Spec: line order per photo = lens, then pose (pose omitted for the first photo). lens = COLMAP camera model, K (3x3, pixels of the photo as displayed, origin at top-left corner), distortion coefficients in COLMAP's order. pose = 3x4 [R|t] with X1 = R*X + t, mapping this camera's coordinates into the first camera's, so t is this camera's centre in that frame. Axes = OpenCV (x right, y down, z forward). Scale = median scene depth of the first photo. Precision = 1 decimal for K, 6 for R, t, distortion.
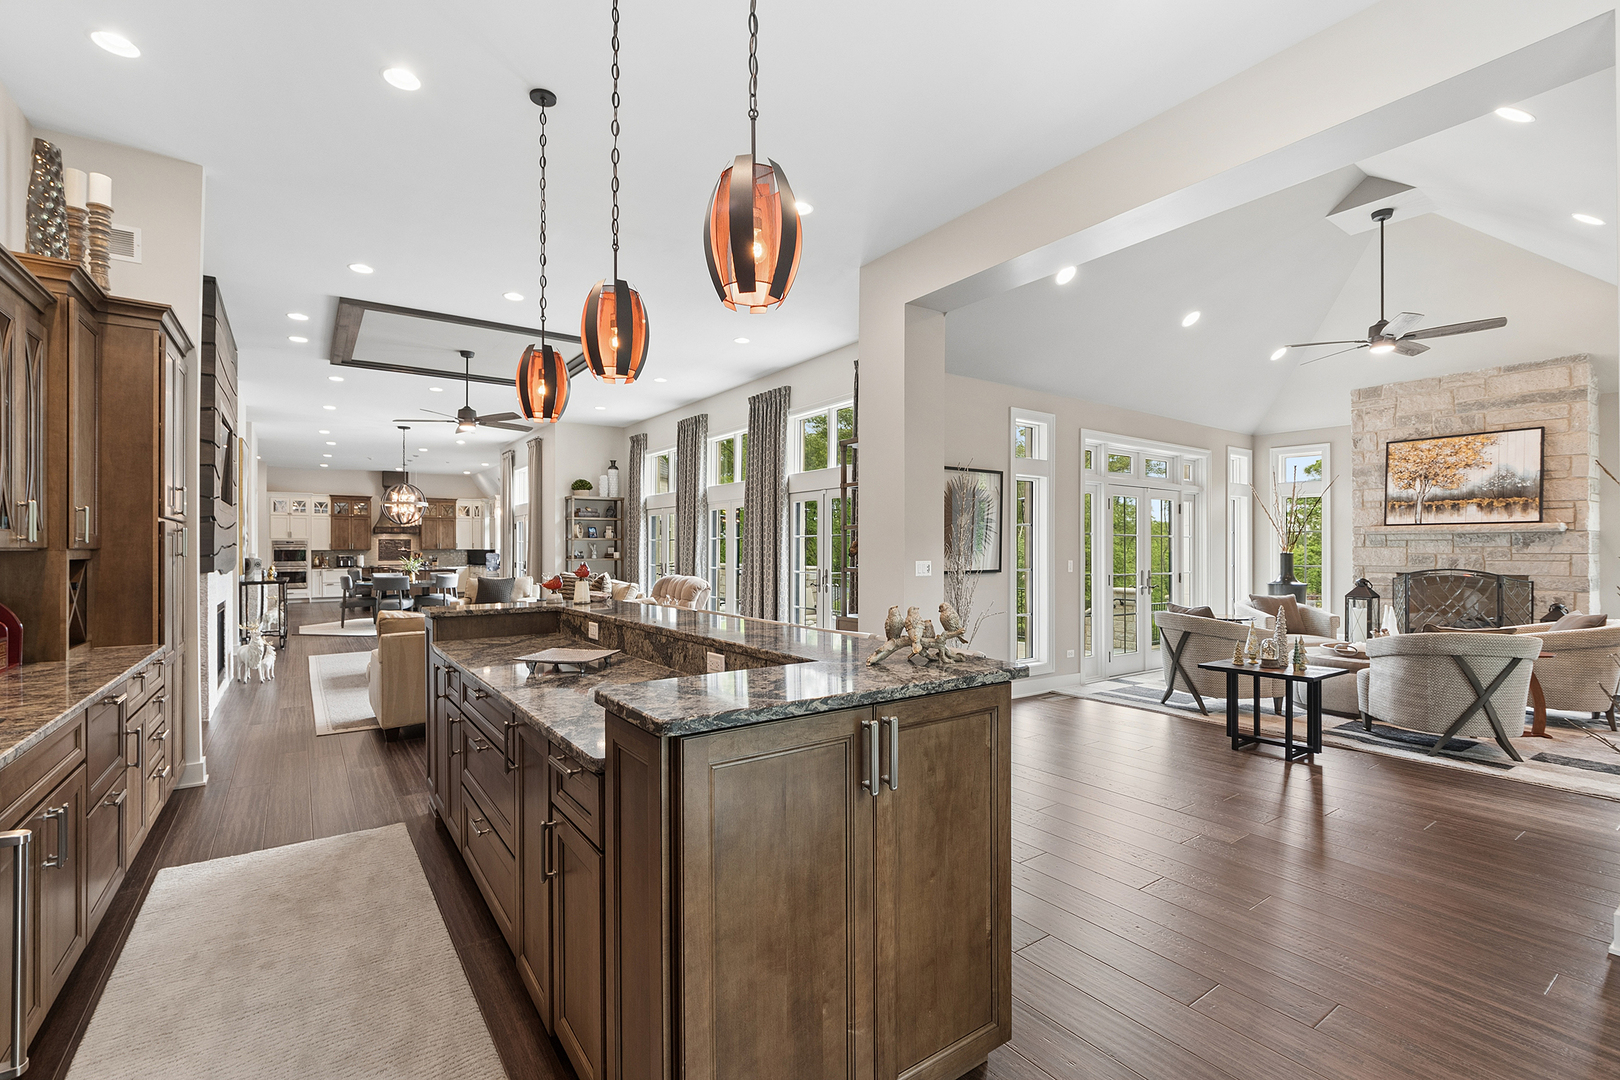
lens RADIAL K [[725.2, 0, 800.9], [0, 725.2, 541.6], [0, 0, 1]] dist [0.002991, -0.000884]
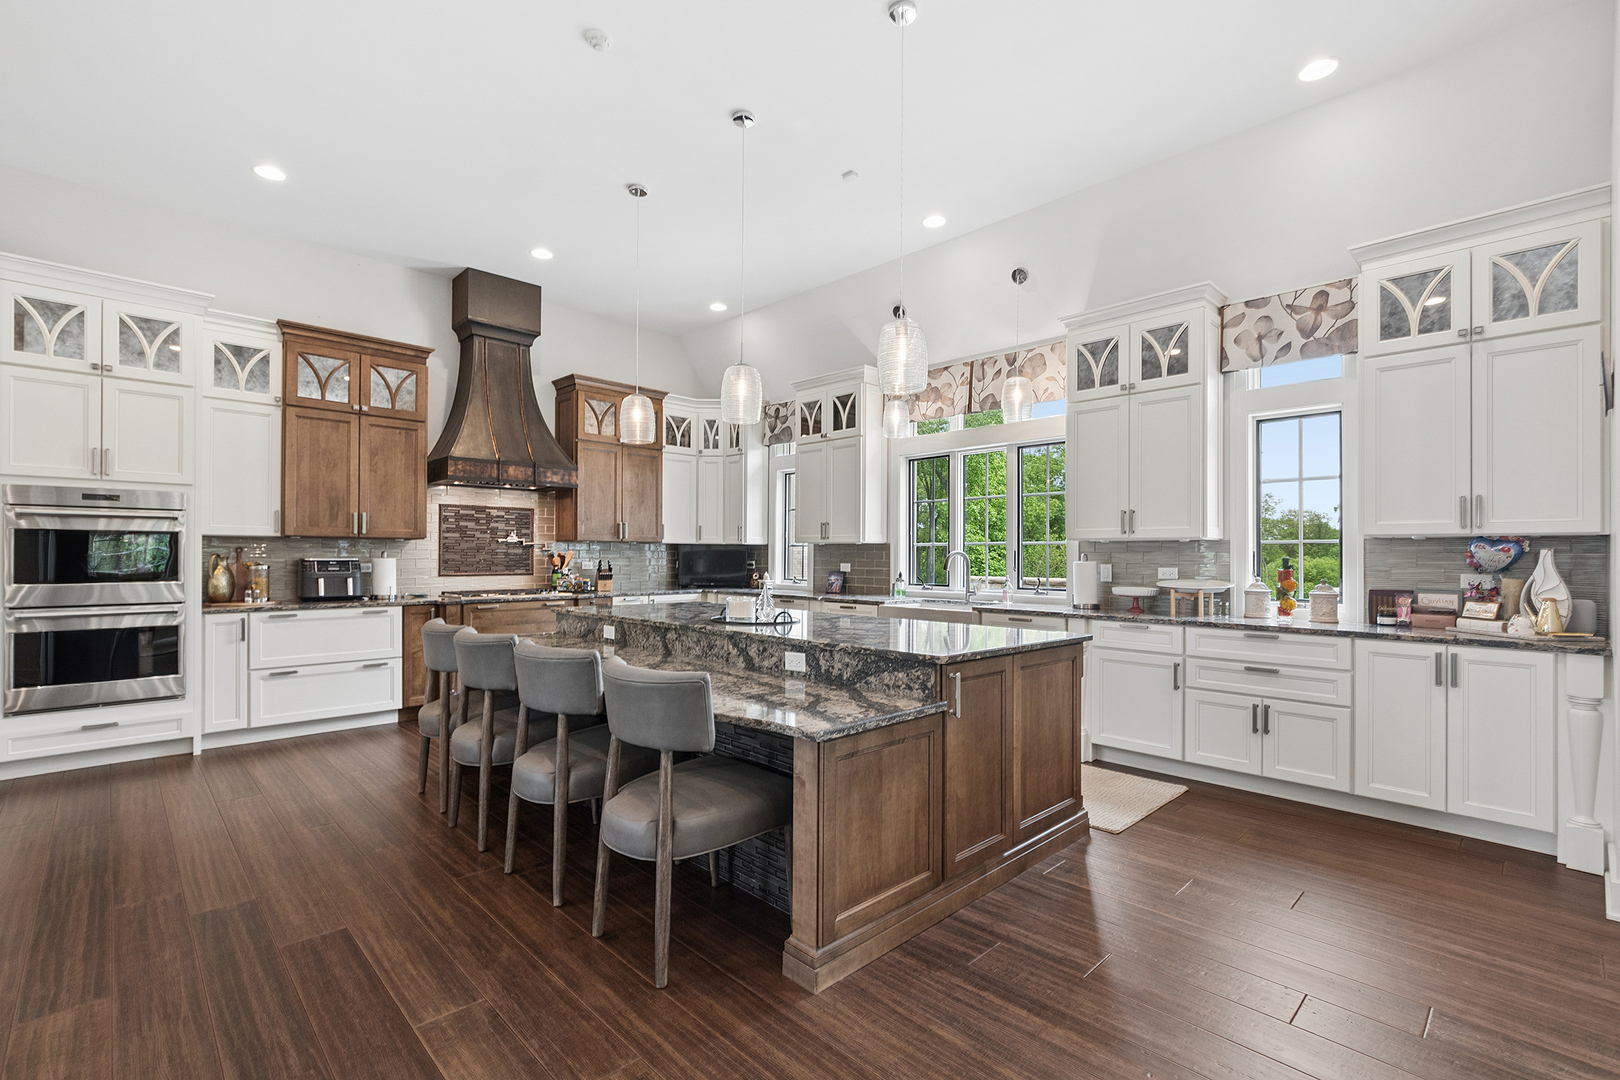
lens RADIAL K [[725.2, 0, 783.7], [0, 725.2, 552.1], [0, 0, 1]] dist [0.002991, -0.000884]
pose [[0.989438, 0.014290, 0.144254, -0.578447], [-0.016207, 0.999795, 0.012121, 0.012862], [-0.144051, -0.014330, 0.989466, 0.819635]]
